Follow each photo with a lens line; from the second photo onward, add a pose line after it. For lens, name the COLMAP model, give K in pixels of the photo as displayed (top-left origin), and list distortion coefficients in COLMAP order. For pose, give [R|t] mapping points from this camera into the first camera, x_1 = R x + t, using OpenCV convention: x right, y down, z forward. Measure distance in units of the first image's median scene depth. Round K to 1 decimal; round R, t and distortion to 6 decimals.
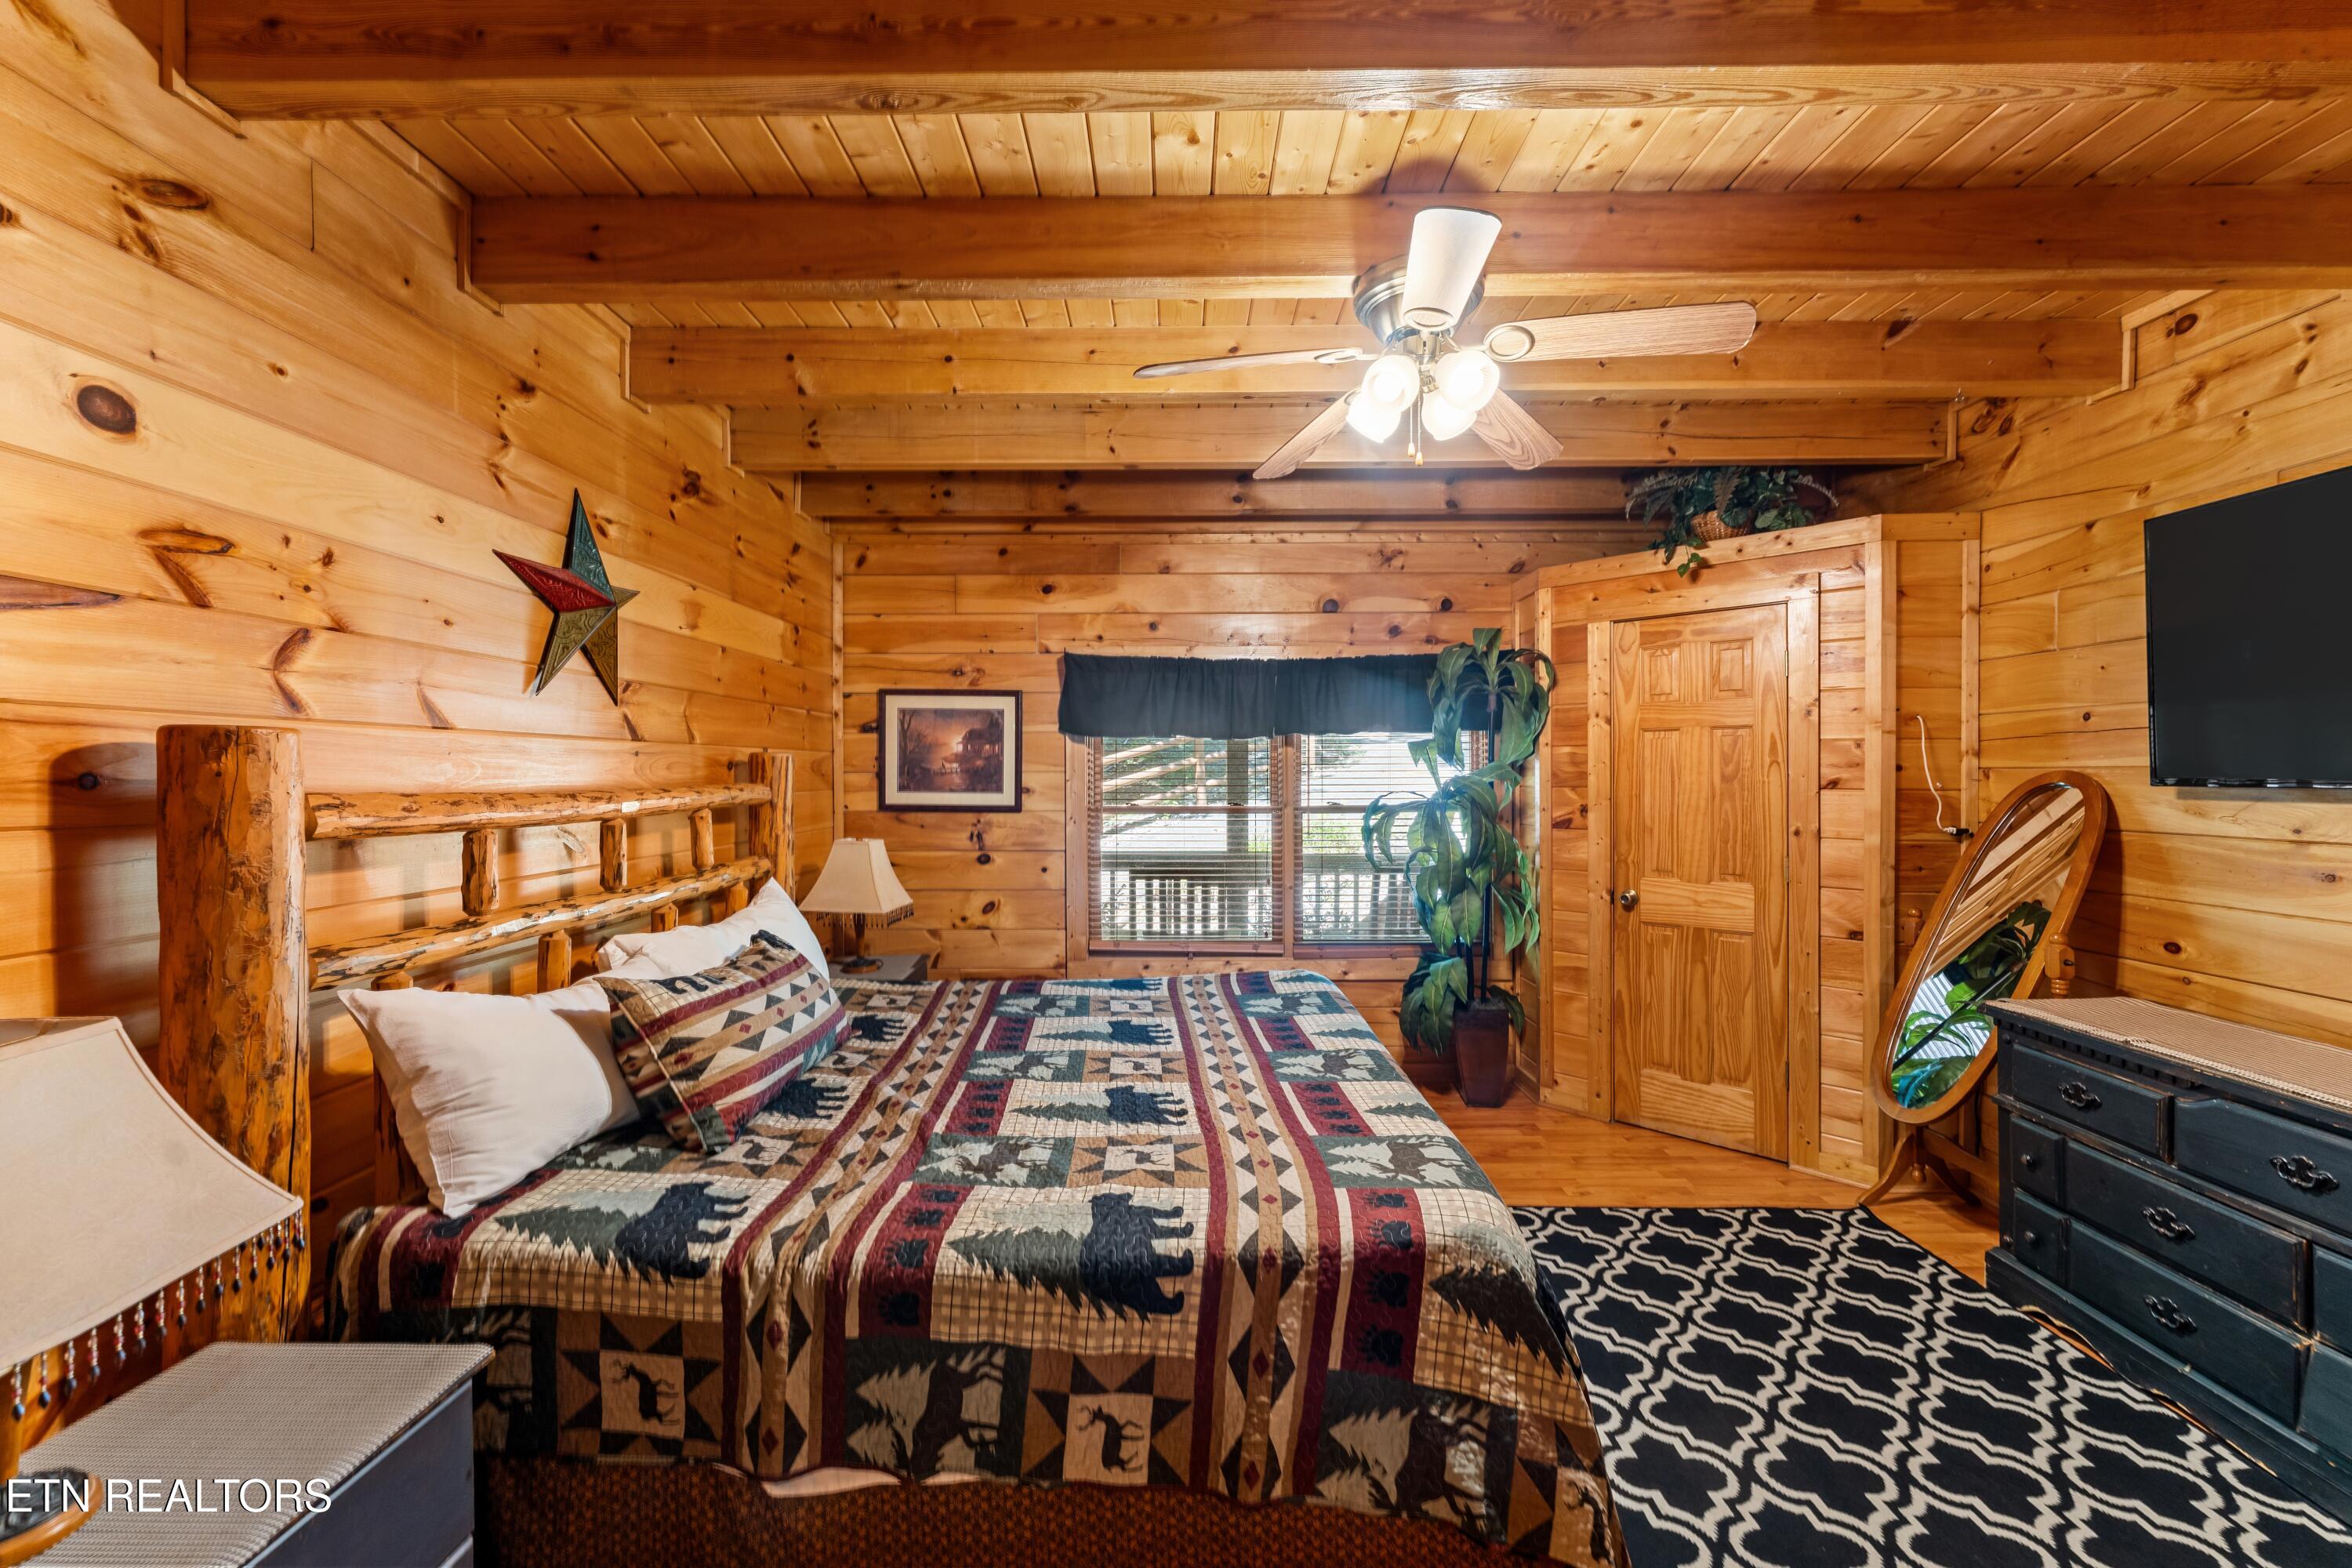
lens RADIAL K [[934.3, 0, 1170.4], [0, 934.3, 784.7], [0, 0, 1]] dist [-0.001436, -0.000220]
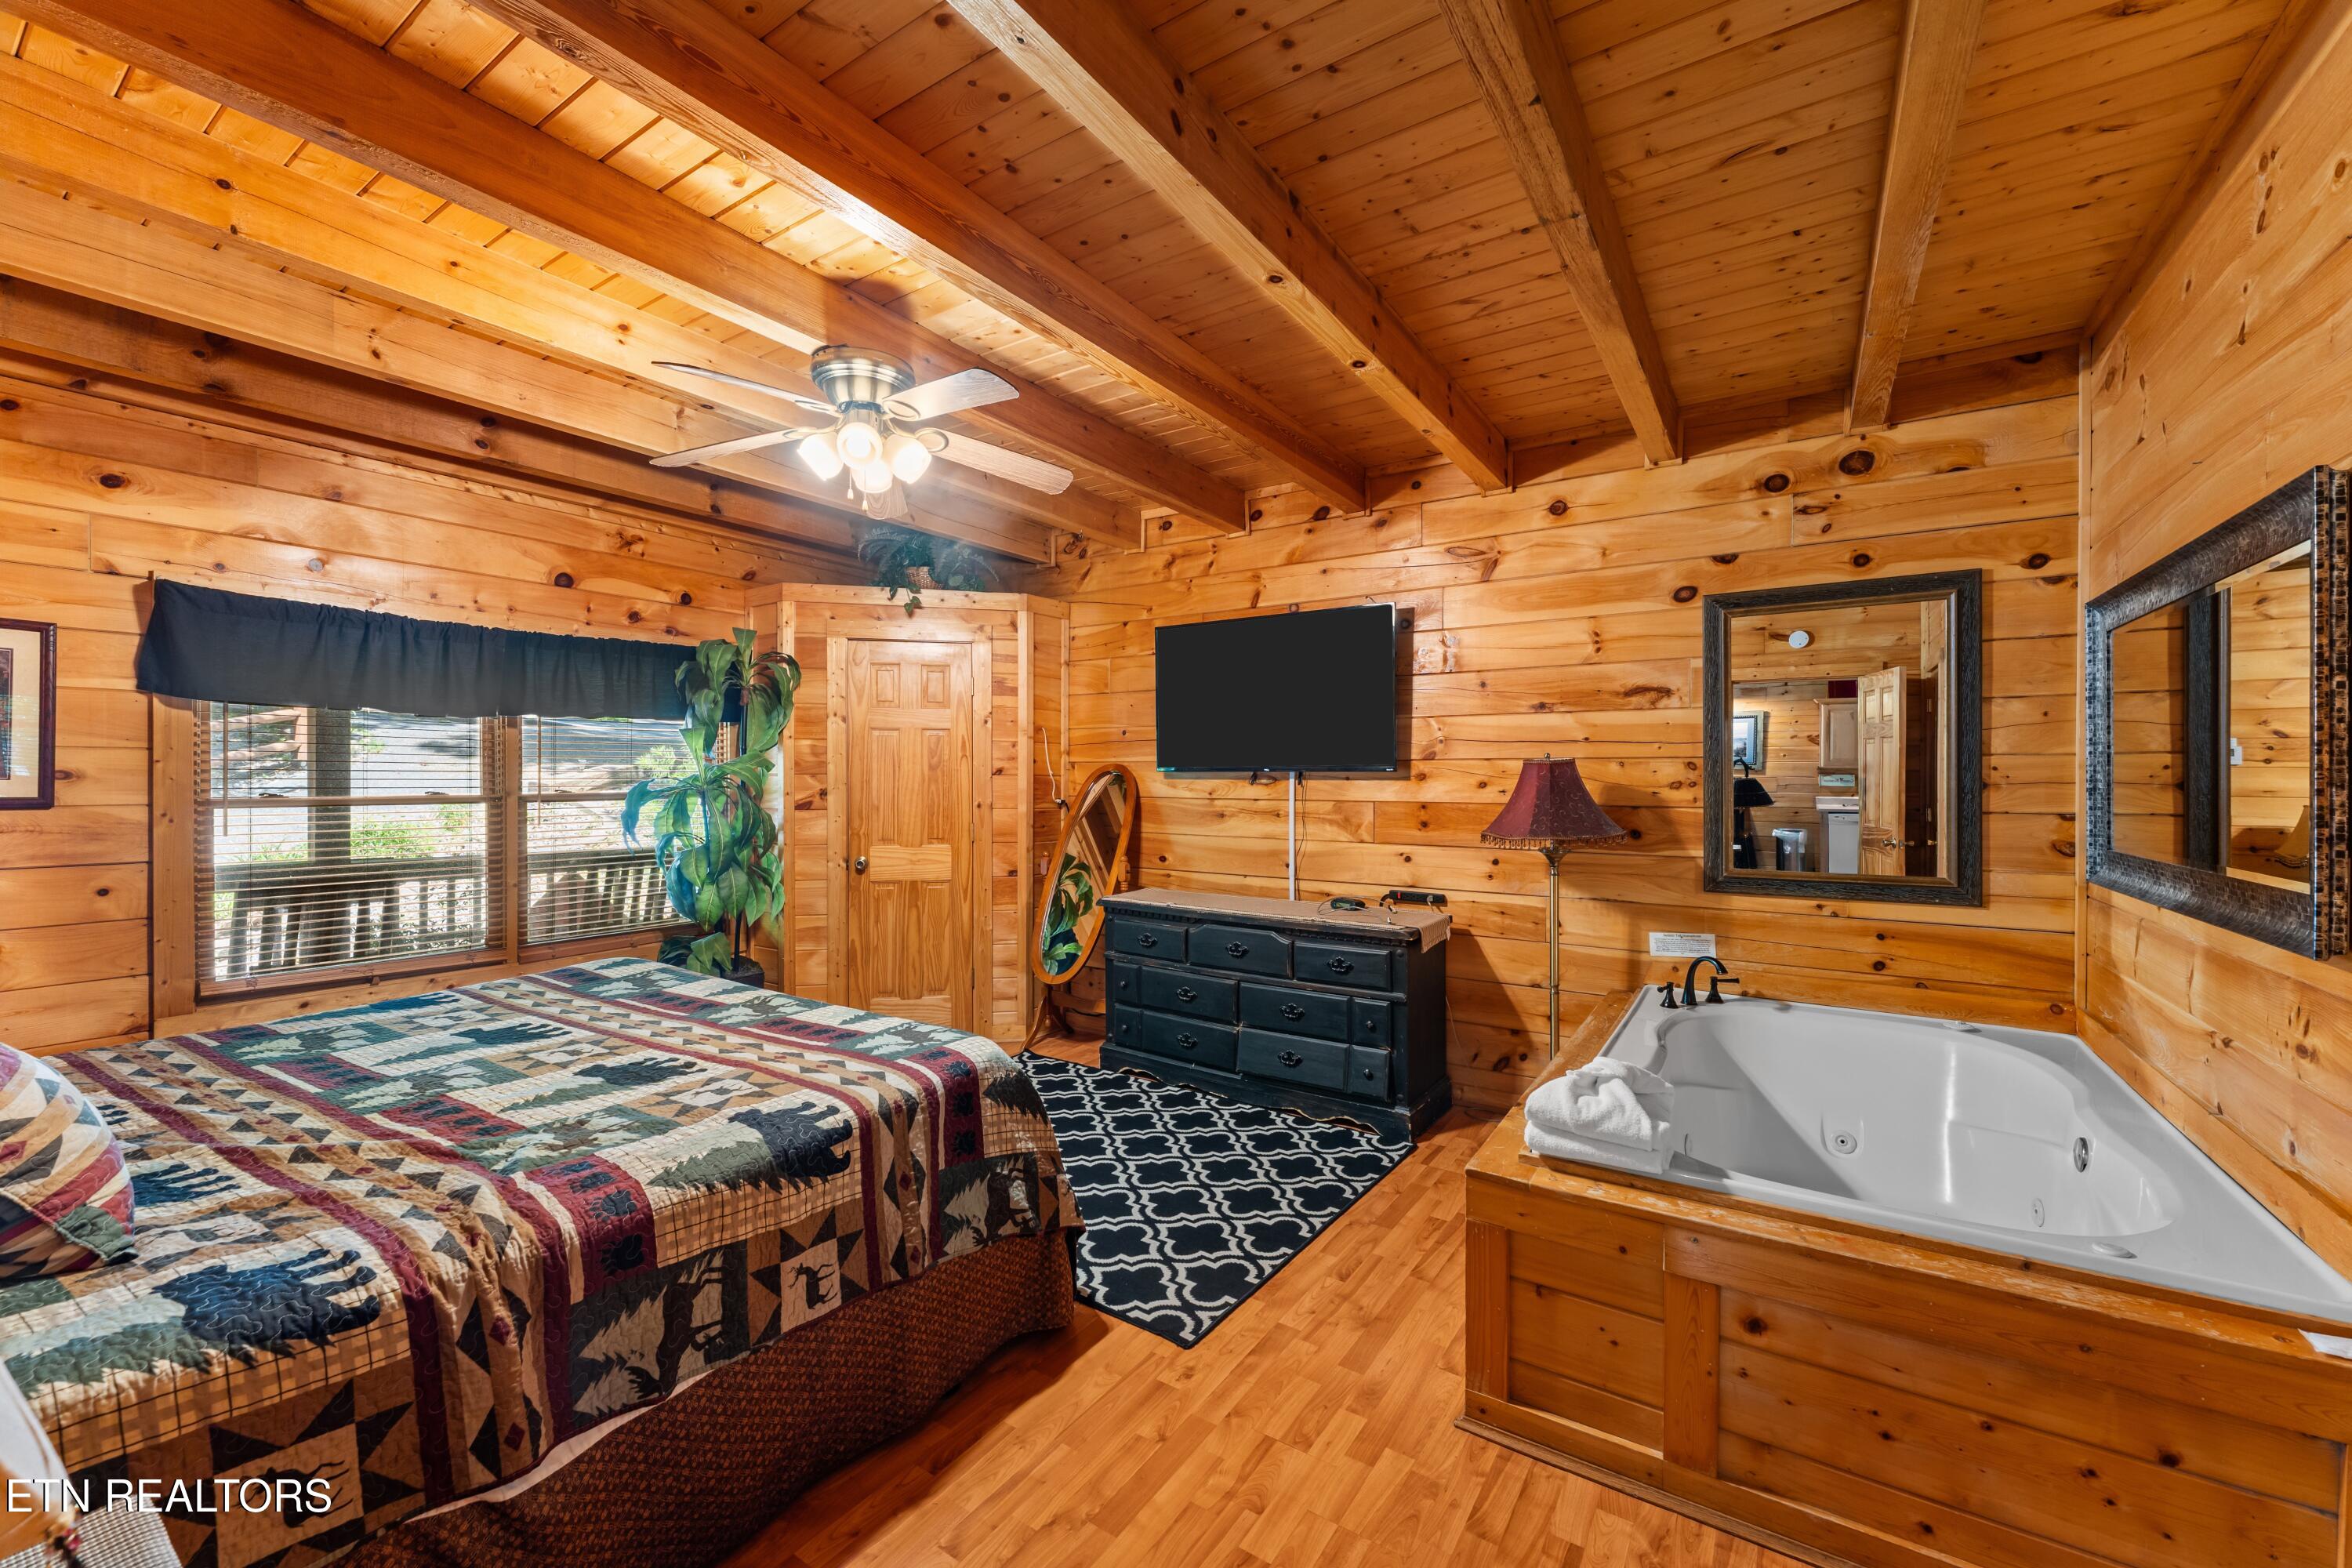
lens RADIAL K [[934.3, 0, 1171.8], [0, 934.3, 783.3], [0, 0, 1]] dist [-0.001436, -0.000220]
pose [[0.549623, -0.000269, 0.835413, -0.540597], [0.003441, 0.999992, -0.001943, 0.031717], [-0.835406, 0.003943, 0.549619, -0.045063]]
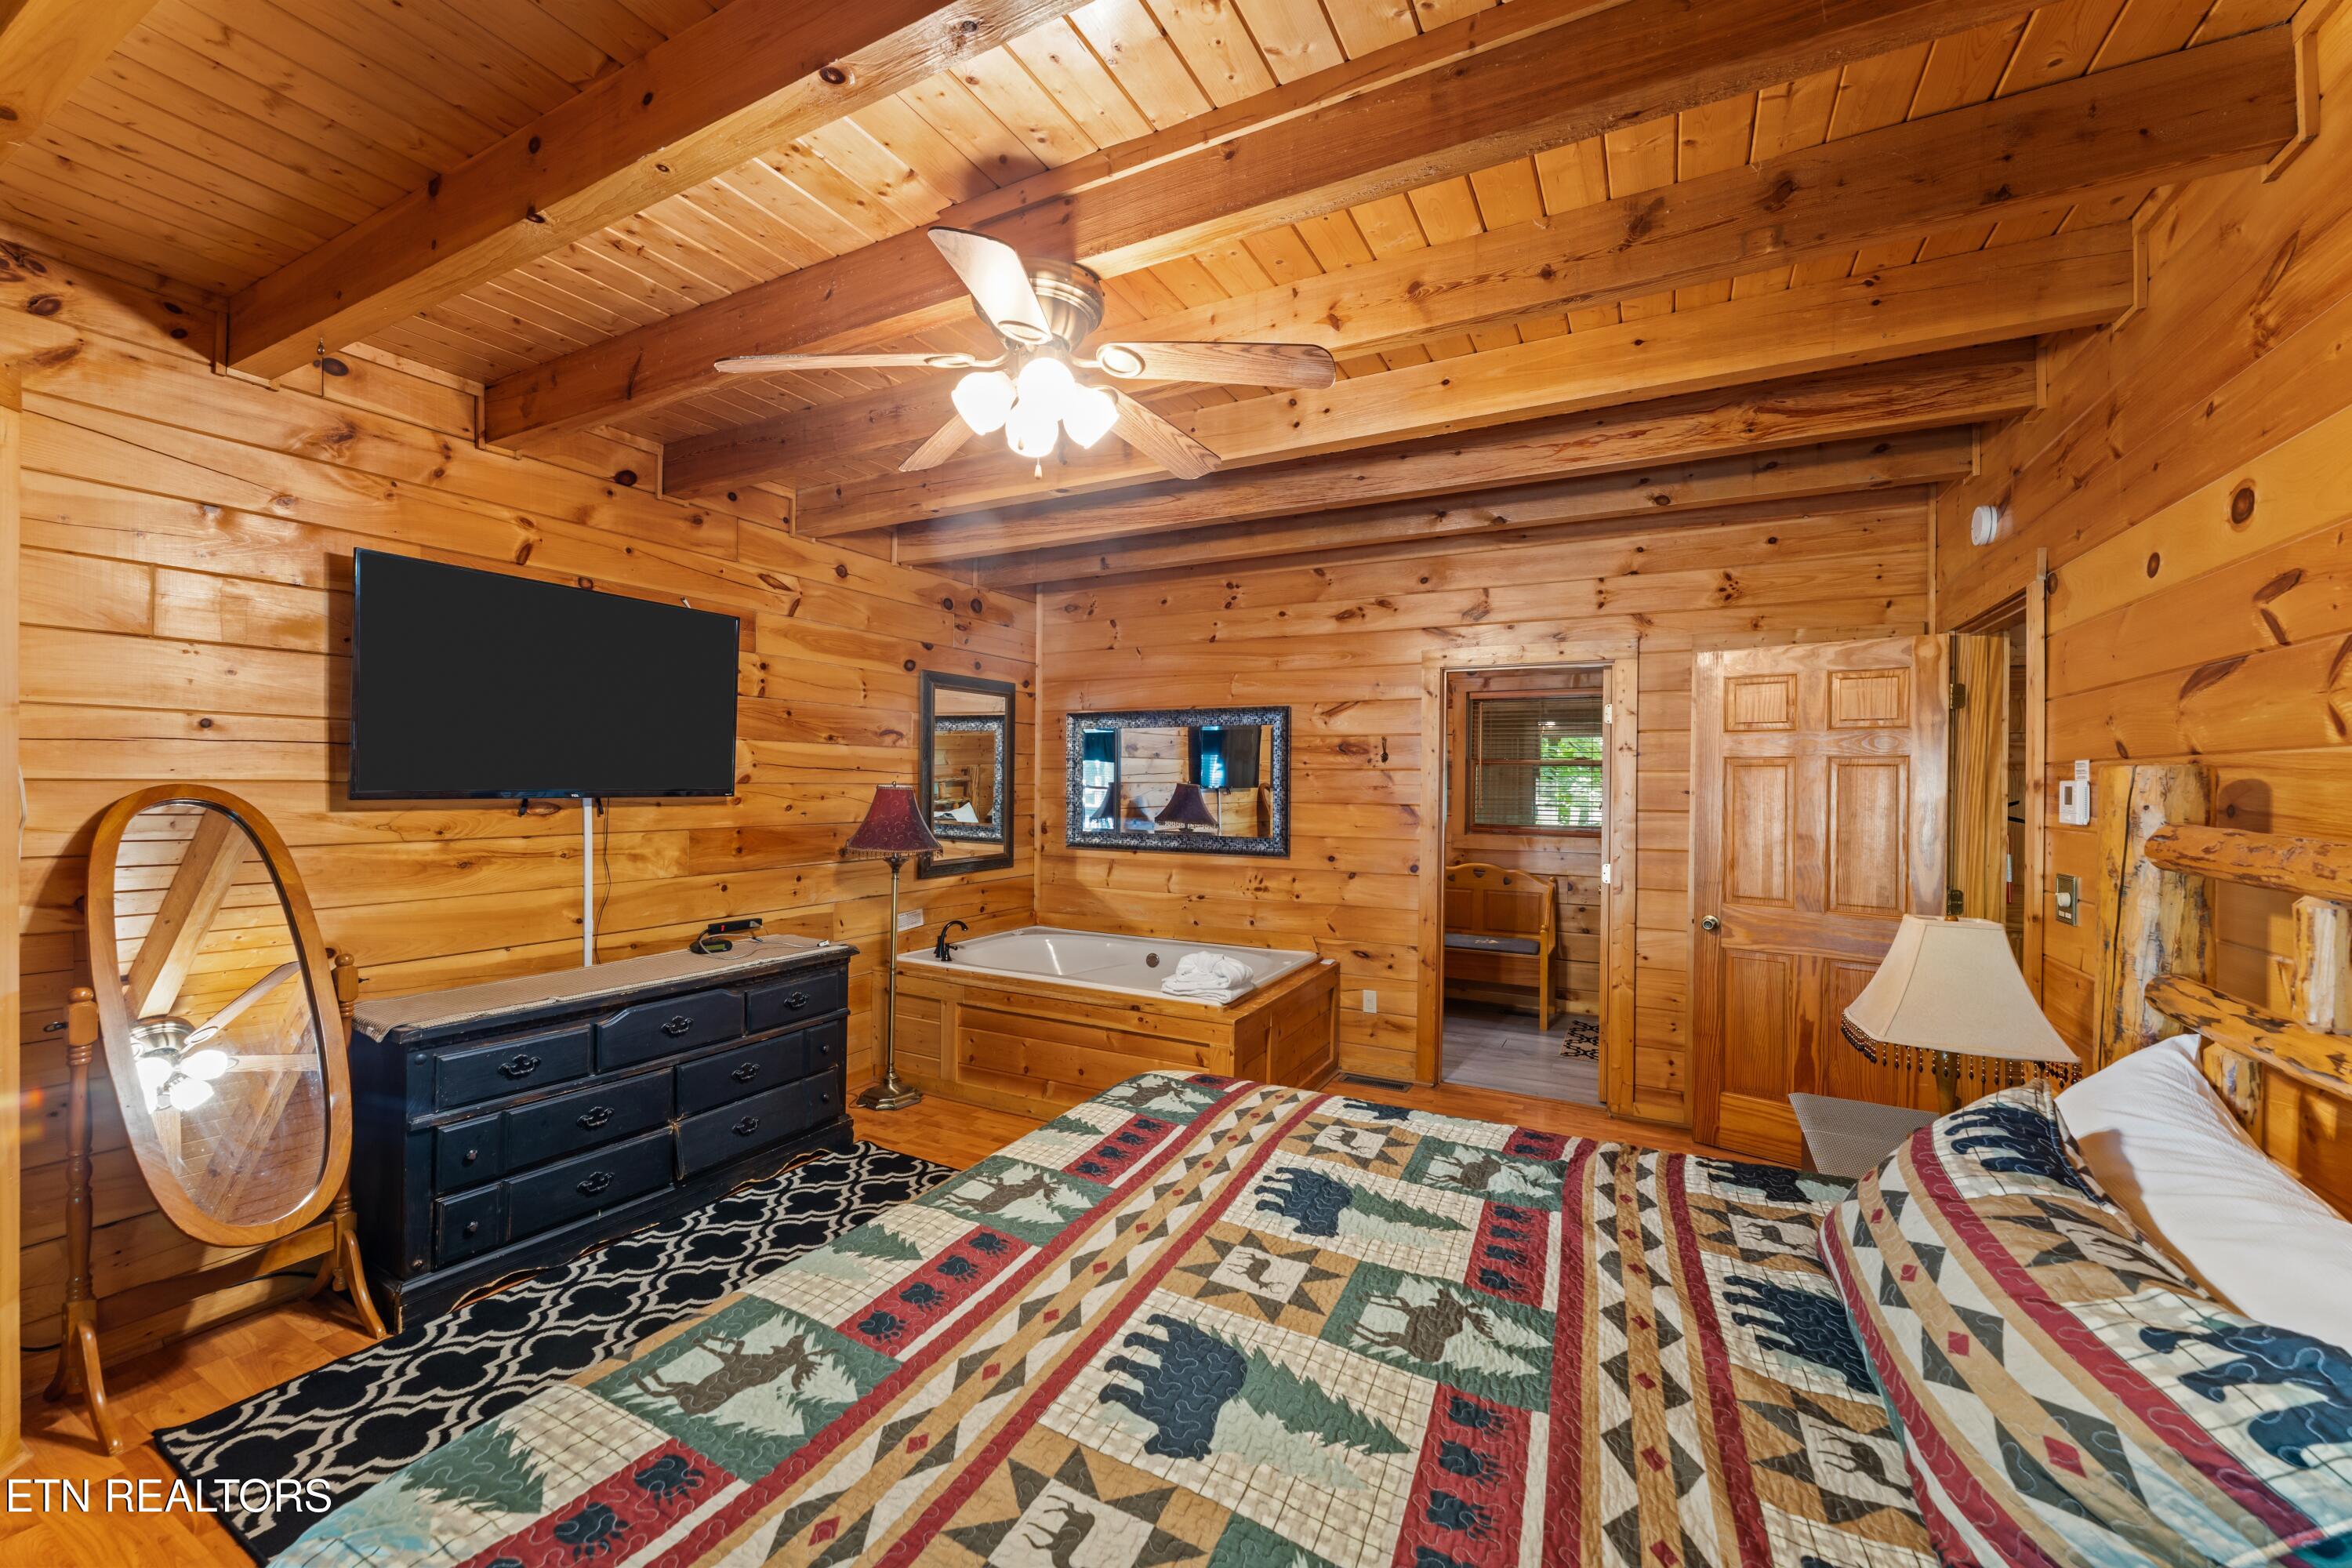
lens RADIAL K [[934.3, 0, 1170.8], [0, 934.3, 778.2], [0, 0, 1]] dist [-0.001436, -0.000220]
pose [[-0.886951, -0.002831, 0.461855, -0.294356], [-0.001589, 0.999994, 0.003078, -0.031833], [-0.461861, 0.001996, -0.886950, 1.720030]]
